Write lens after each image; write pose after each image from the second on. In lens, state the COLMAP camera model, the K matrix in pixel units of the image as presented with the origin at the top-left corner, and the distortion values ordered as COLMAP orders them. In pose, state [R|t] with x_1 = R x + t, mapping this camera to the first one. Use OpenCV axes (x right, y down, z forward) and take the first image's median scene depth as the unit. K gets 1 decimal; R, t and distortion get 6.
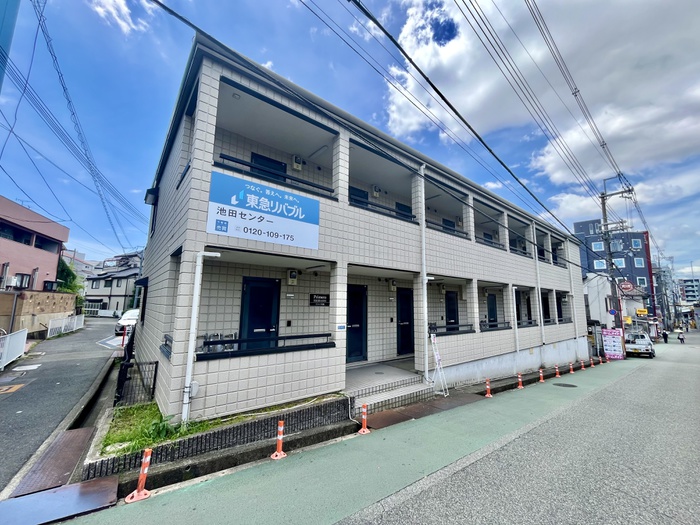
lens RADIAL K [[281.4, 0, 350.0], [0, 281.4, 263.4], [0, 0, 1]] dist [0.000457, 0.000152]
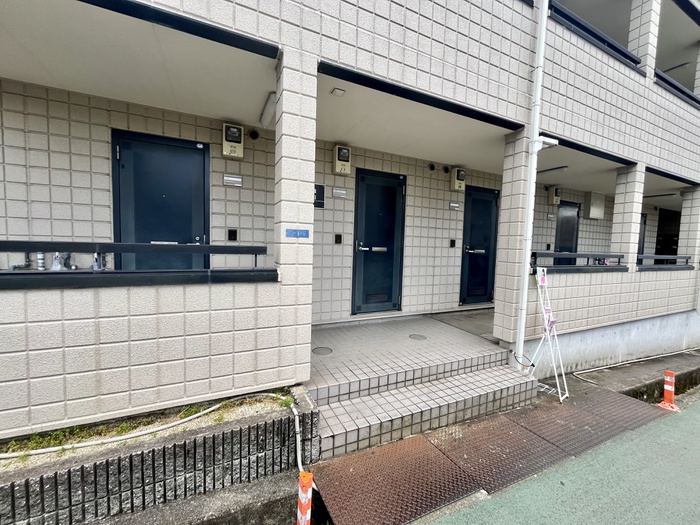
lens RADIAL K [[281.4, 0, 349.1], [0, 281.4, 262.5], [0, 0, 1]] dist [0.000457, 0.000152]
pose [[0.970305, 0.028910, -0.240149, 0.101032], [0.019916, 0.979912, 0.198435, 0.147488], [0.241062, -0.197325, 0.950238, 0.496753]]
